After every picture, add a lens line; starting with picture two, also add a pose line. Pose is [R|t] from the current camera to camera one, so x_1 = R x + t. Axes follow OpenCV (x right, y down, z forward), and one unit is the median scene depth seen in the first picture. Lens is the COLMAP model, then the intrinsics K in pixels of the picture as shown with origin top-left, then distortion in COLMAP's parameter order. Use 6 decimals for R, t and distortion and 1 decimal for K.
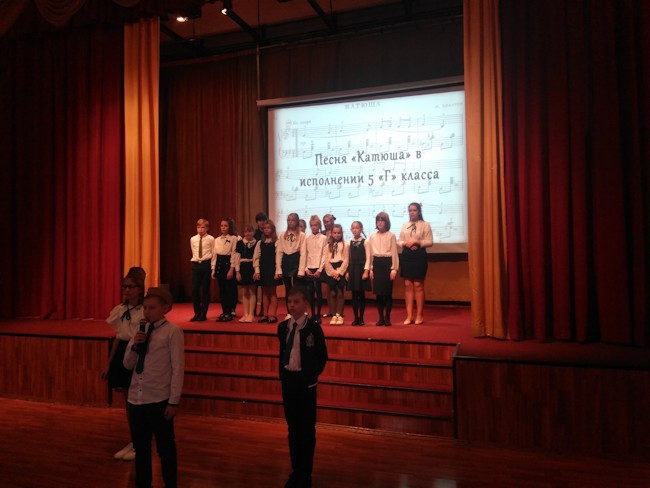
lens RADIAL K [[511.7, 0, 324.5], [0, 511.7, 244.7], [0, 0, 1]] dist [0.016746, -0.042079]
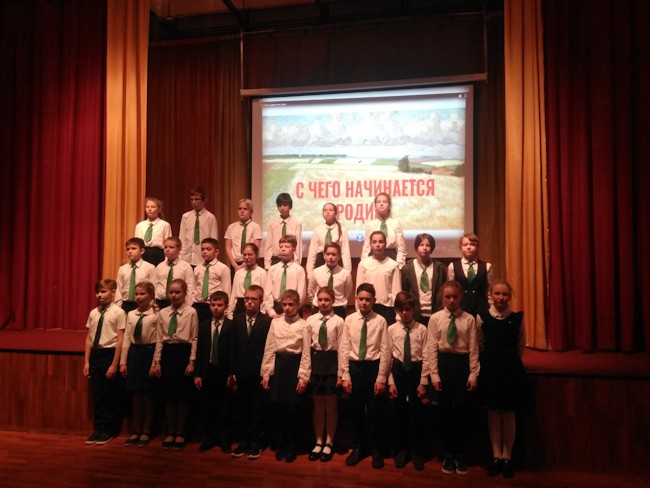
lens RADIAL K [[511.7, 0, 324.0], [0, 511.7, 245.0], [0, 0, 1]] dist [0.016746, -0.042079]
pose [[0.990180, 0.017941, 0.138645, -0.165368], [-0.016822, 0.999816, -0.009240, 0.006227], [-0.138785, 0.006817, 0.990299, 0.107473]]
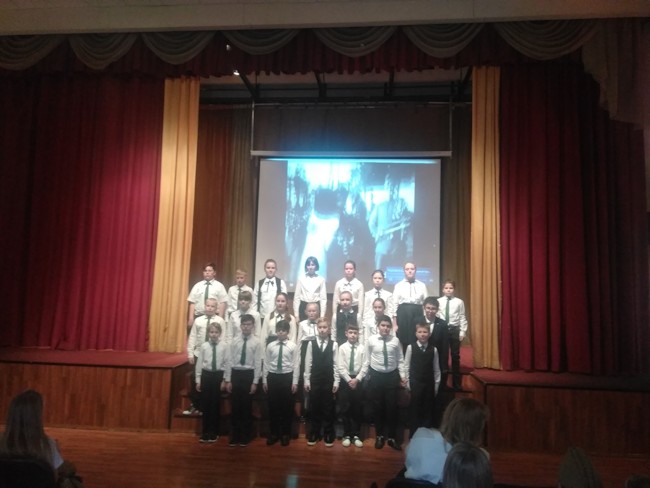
lens RADIAL K [[511.7, 0, 324.3], [0, 511.7, 240.0], [0, 0, 1]] dist [0.016746, -0.042079]
pose [[0.969701, 0.063003, 0.236032, -0.353862], [-0.045852, 0.995940, -0.077468, -0.018353], [-0.239955, 0.064298, 0.968652, -0.146332]]
